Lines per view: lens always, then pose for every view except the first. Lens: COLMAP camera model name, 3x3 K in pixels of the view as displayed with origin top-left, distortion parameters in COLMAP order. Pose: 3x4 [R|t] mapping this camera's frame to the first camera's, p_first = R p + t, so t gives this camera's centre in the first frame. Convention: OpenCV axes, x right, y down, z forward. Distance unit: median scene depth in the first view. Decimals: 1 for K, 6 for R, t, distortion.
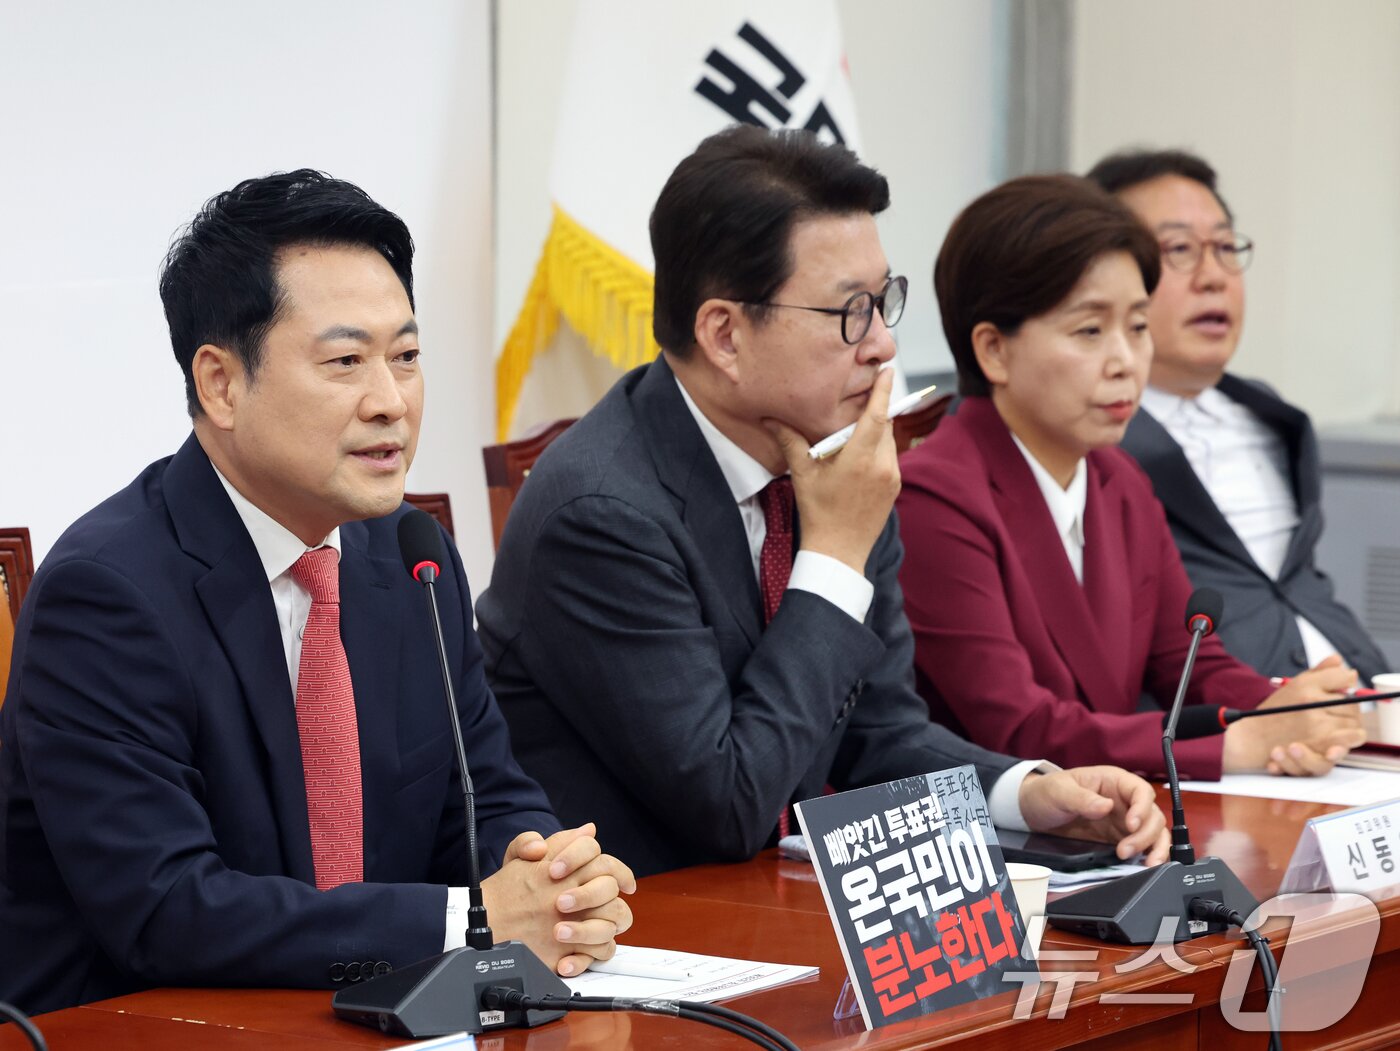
lens RADIAL K [[5314.9, 0, 700.0], [0, 5314.9, 525.5], [0, 0, 1]] dist [-1.062219, 5.512873]
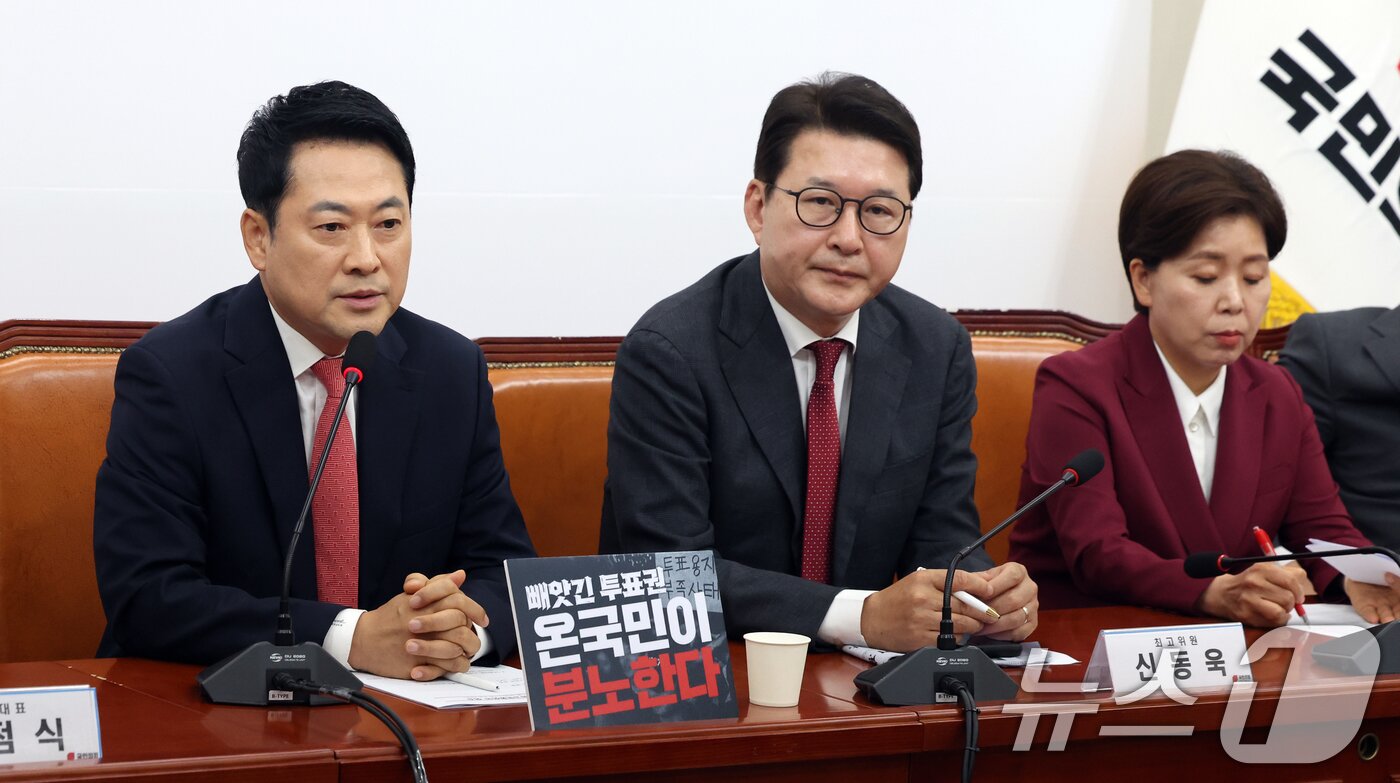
lens RADIAL K [[4099.8, 0, 700.0], [0, 4099.8, 391.5], [0, 0, 1]] dist [-0.425312, -0.281035]
pose [[0.929330, 0.067190, -0.363087, 0.429955], [-0.071162, 0.997462, 0.002442, 0.002781], [0.362329, 0.023569, 0.931752, 0.033745]]
